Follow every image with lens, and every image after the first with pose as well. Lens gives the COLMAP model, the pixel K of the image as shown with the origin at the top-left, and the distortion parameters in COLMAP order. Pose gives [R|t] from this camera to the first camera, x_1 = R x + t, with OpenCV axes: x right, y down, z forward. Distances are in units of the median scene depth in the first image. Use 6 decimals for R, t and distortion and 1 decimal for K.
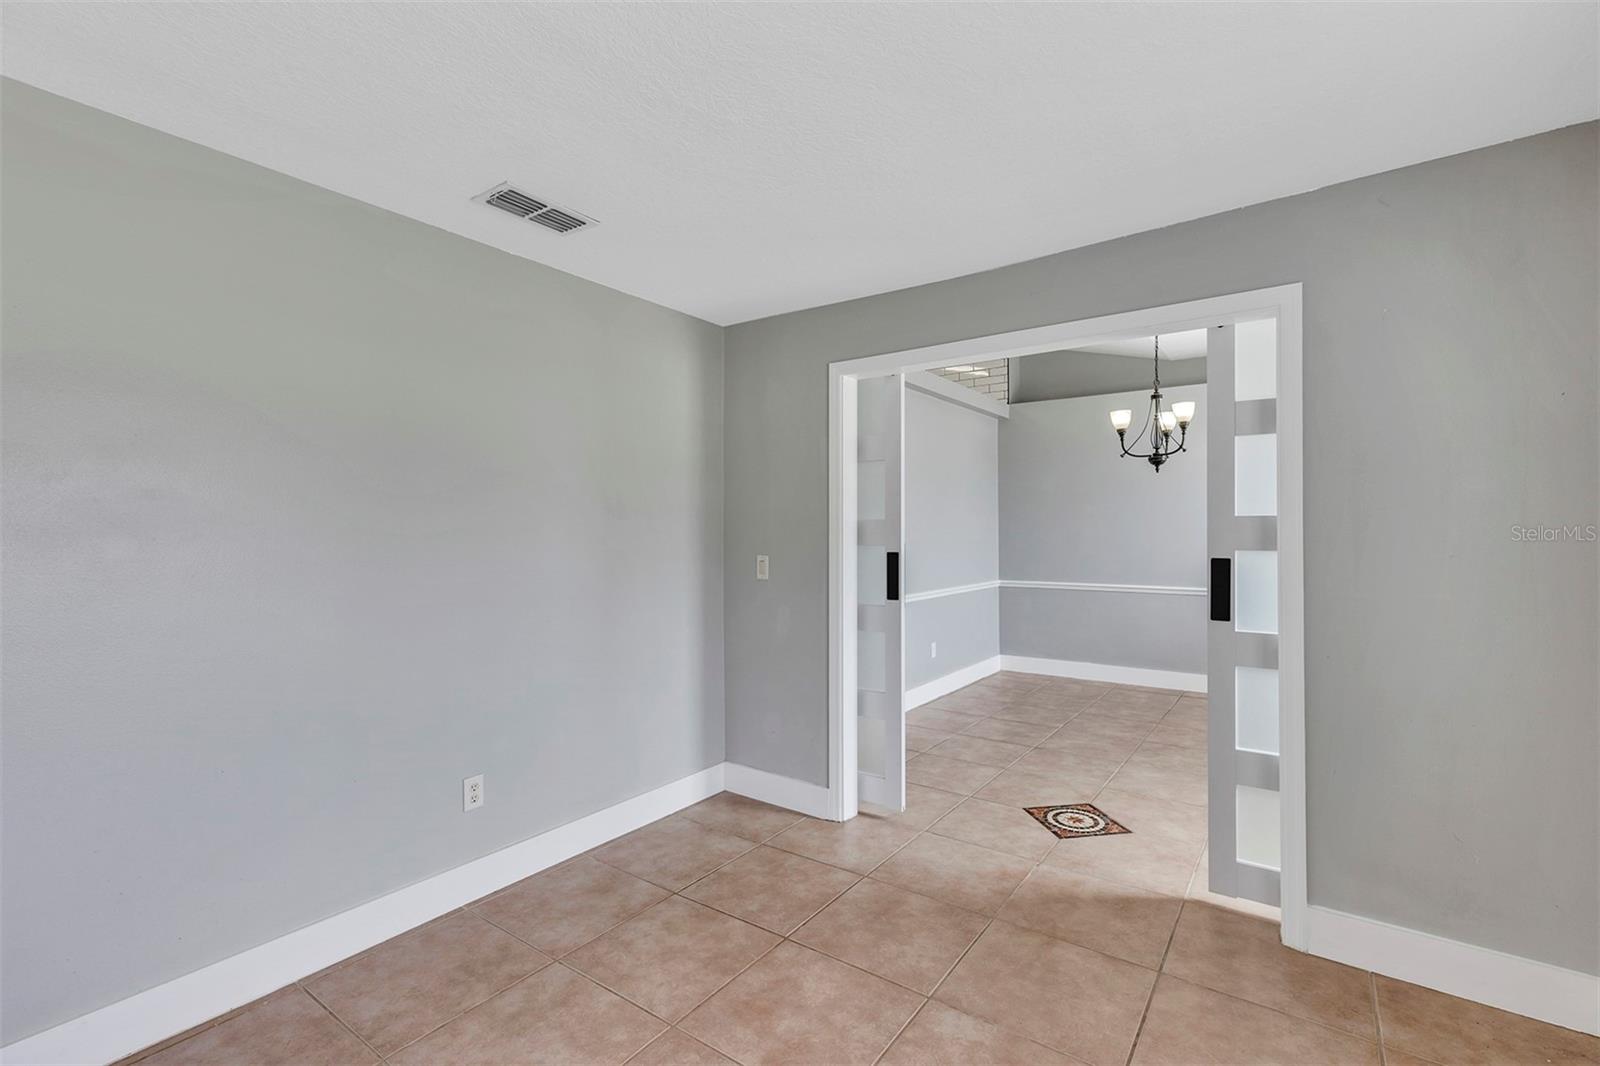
lens RADIAL K [[716.8, 0, 795.7], [0, 716.8, 527.4], [0, 0, 1]] dist [0.002112, 0.000162]
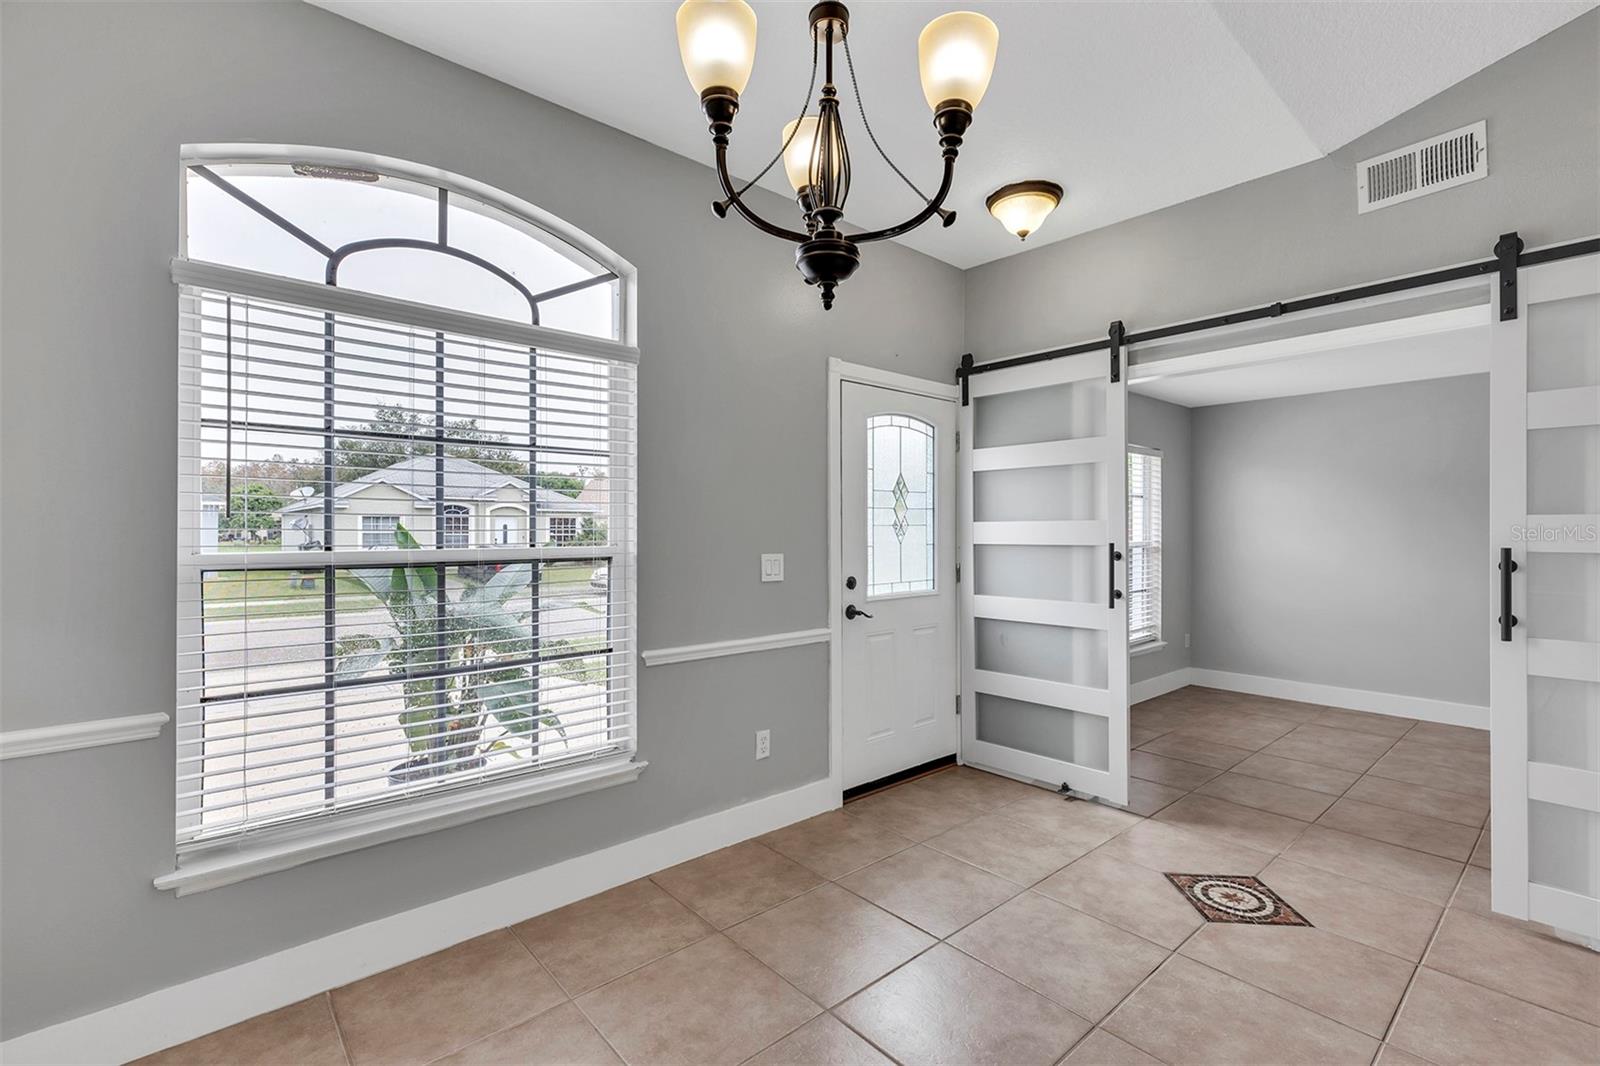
lens RADIAL K [[716.8, 0, 798.9], [0, 716.8, 536.0], [0, 0, 1]] dist [0.002112, 0.000162]
pose [[-0.975628, -0.001800, 0.219425, 0.699683], [-0.000882, 0.999990, 0.004282, 0.008310], [-0.219430, 0.003984, -0.975620, 1.918193]]
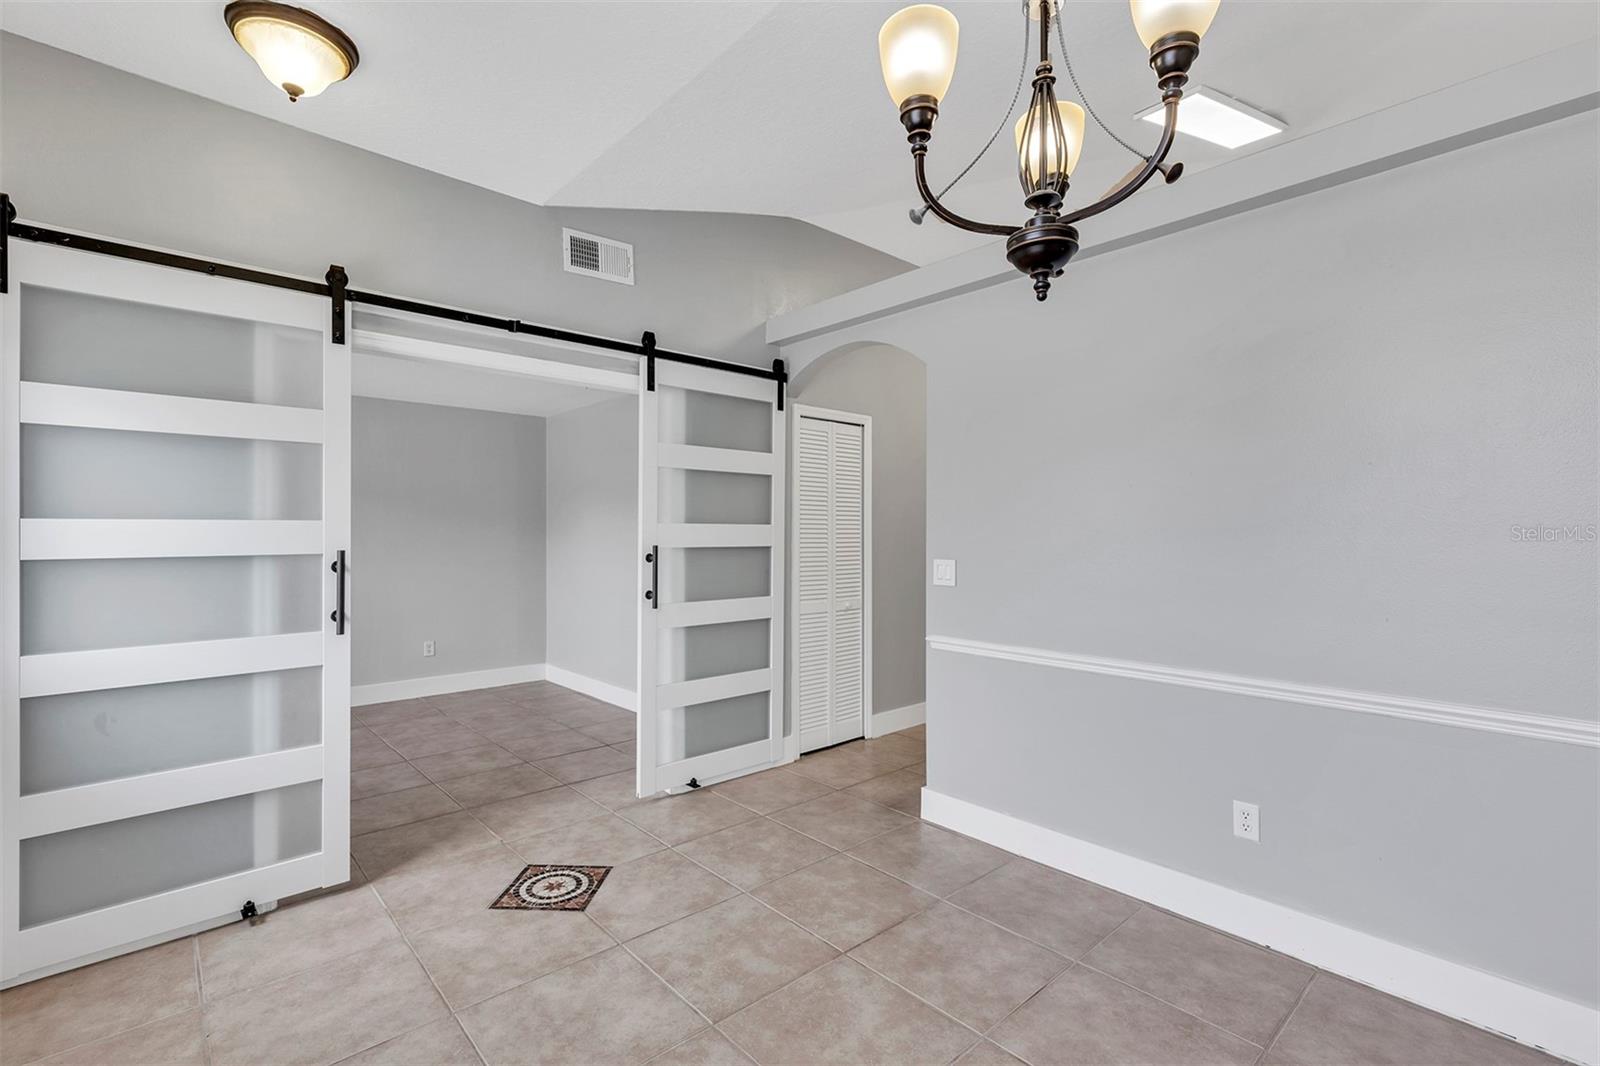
lens RADIAL K [[716.8, 0, 790.2], [0, 716.8, 533.9], [0, 0, 1]] dist [0.002112, 0.000162]
pose [[-0.208414, 0.002183, -0.978038, 1.164017], [0.003750, 0.999992, 0.001433, 0.004952], [0.978033, -0.003369, -0.208421, 1.472579]]
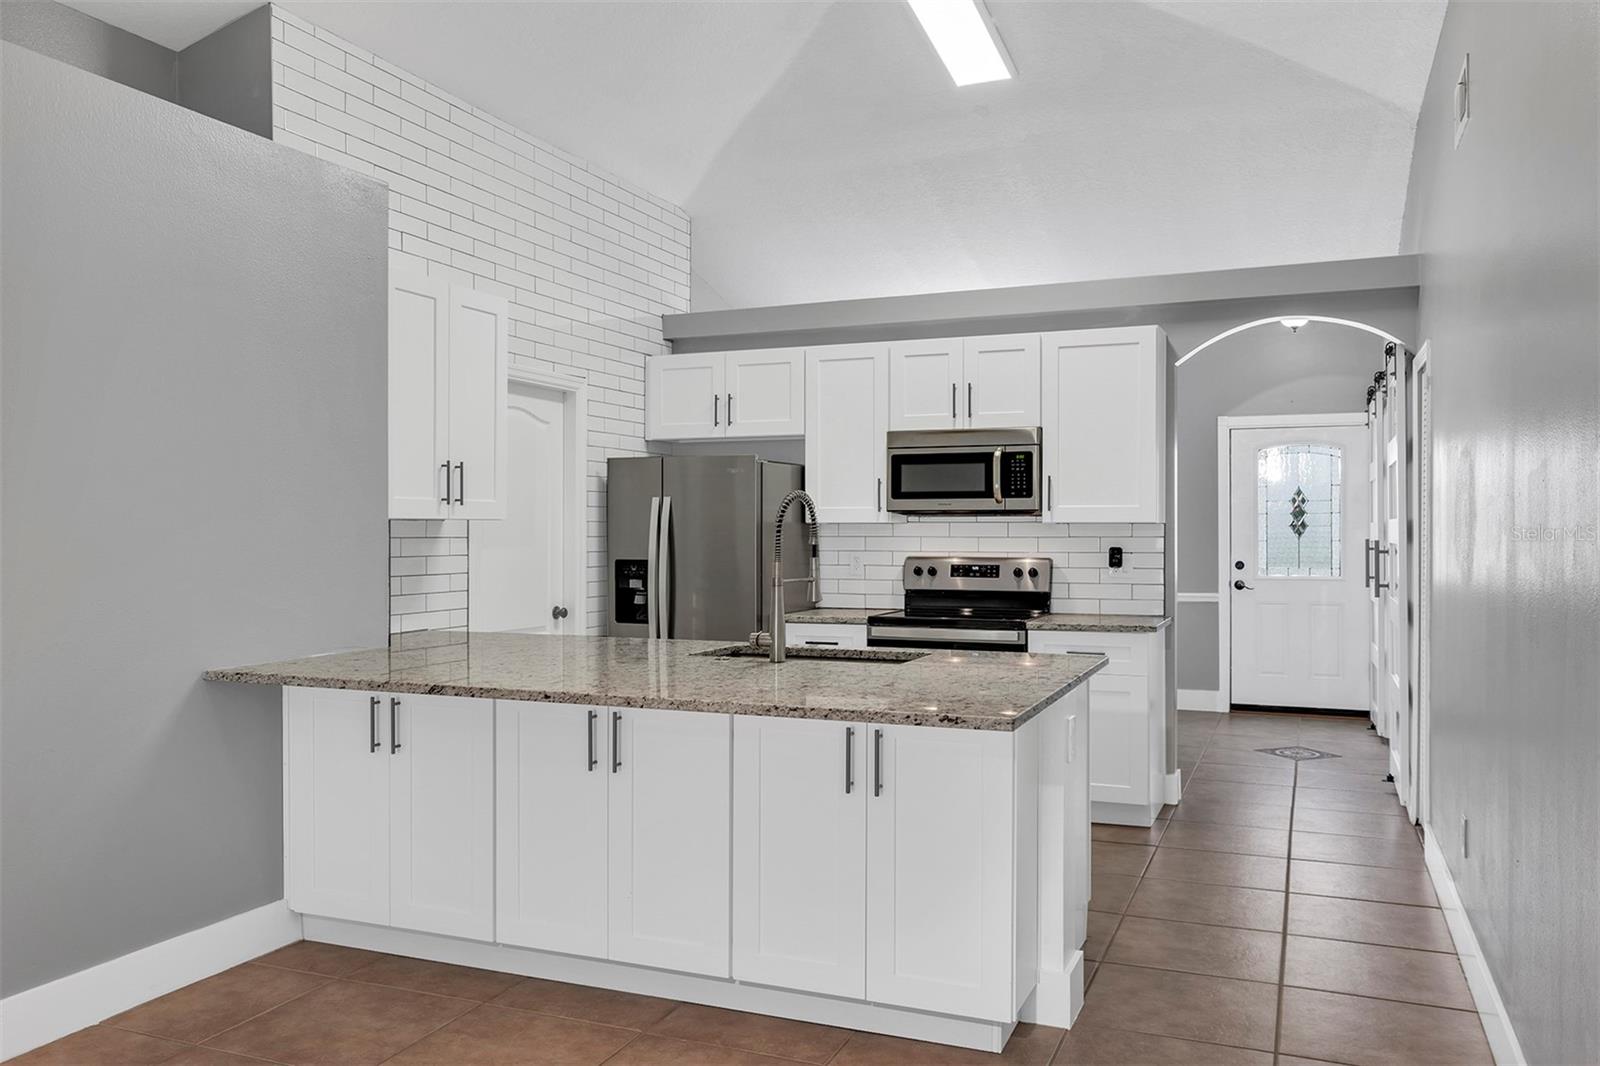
lens RADIAL K [[1200.5, 0, 805.7], [0, 1200.5, 531.0], [0, 0, 1]] dist [-0.015951, -0.008279]
pose [[-0.239823, -0.000155, 0.970817, -1.567815], [-0.002201, 0.999998, -0.000384, 0.010388], [-0.970814, -0.002229, -0.239822, 2.443685]]
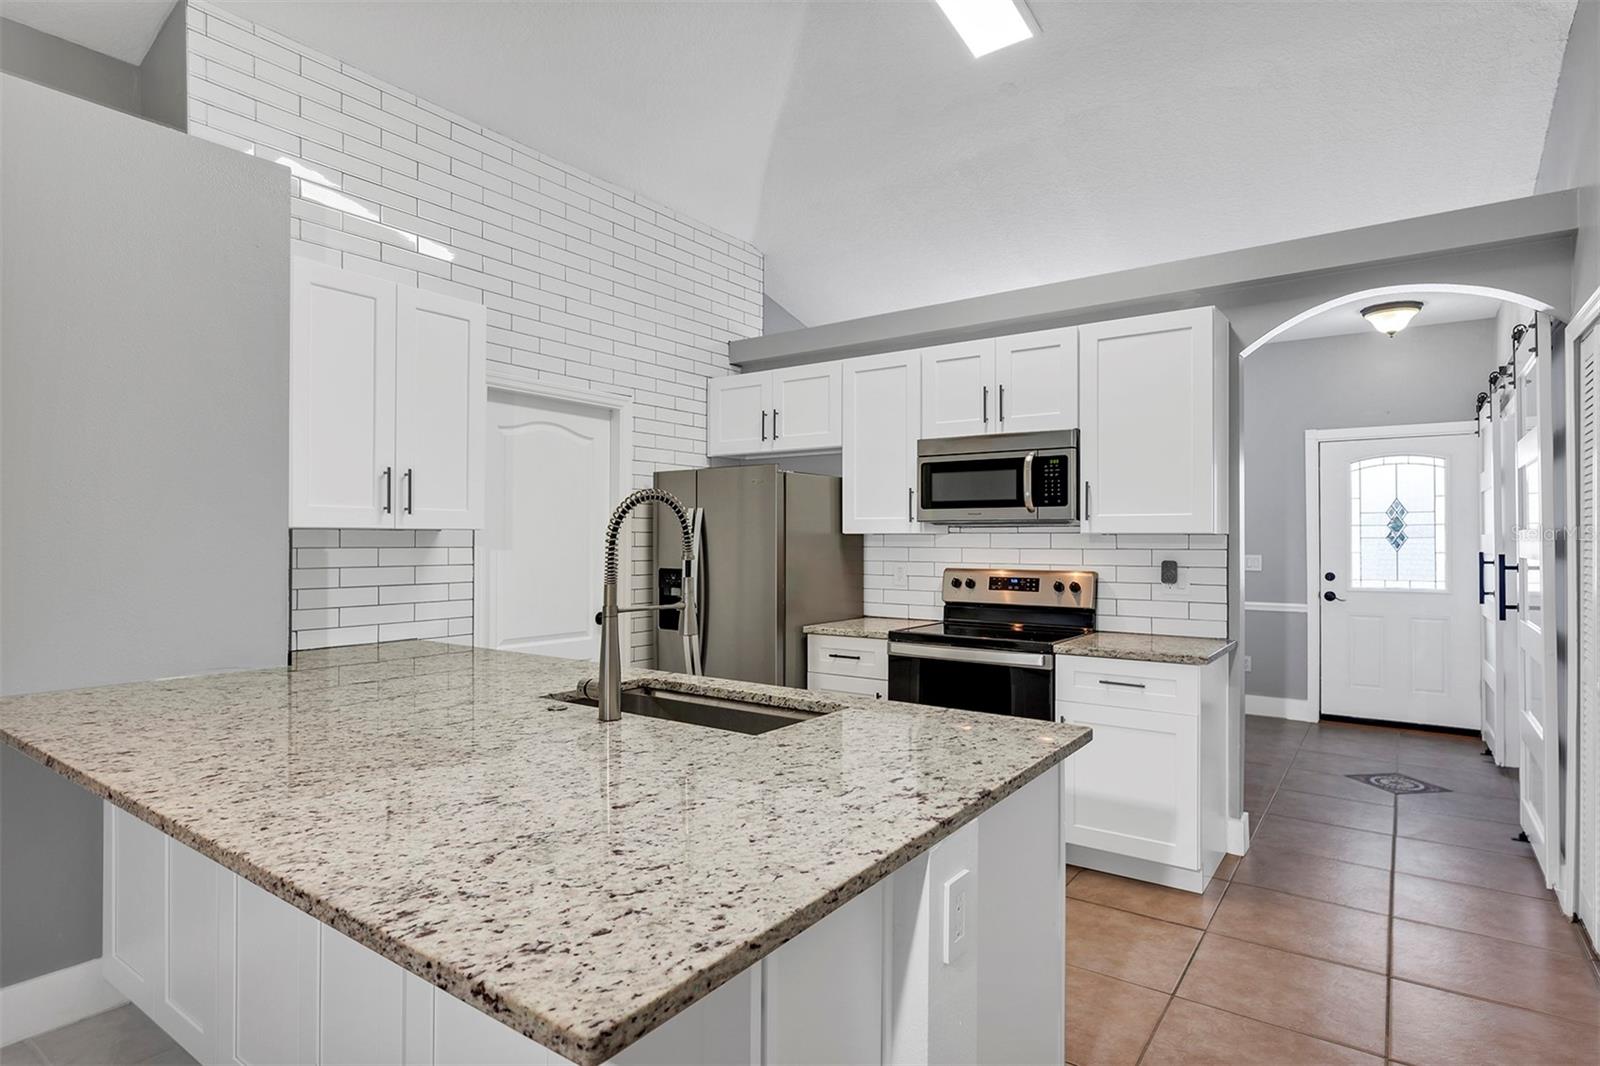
lens RADIAL K [[833.7, 0, 795.6], [0, 833.7, 532.7], [0, 0, 1]] dist [-0.008506, 0.000251]
pose [[-0.010342, 0.008366, 0.999912, -1.047242], [-0.005322, 0.999950, -0.008421, 0.007017], [-0.999932, -0.005409, -0.010297, 2.073086]]
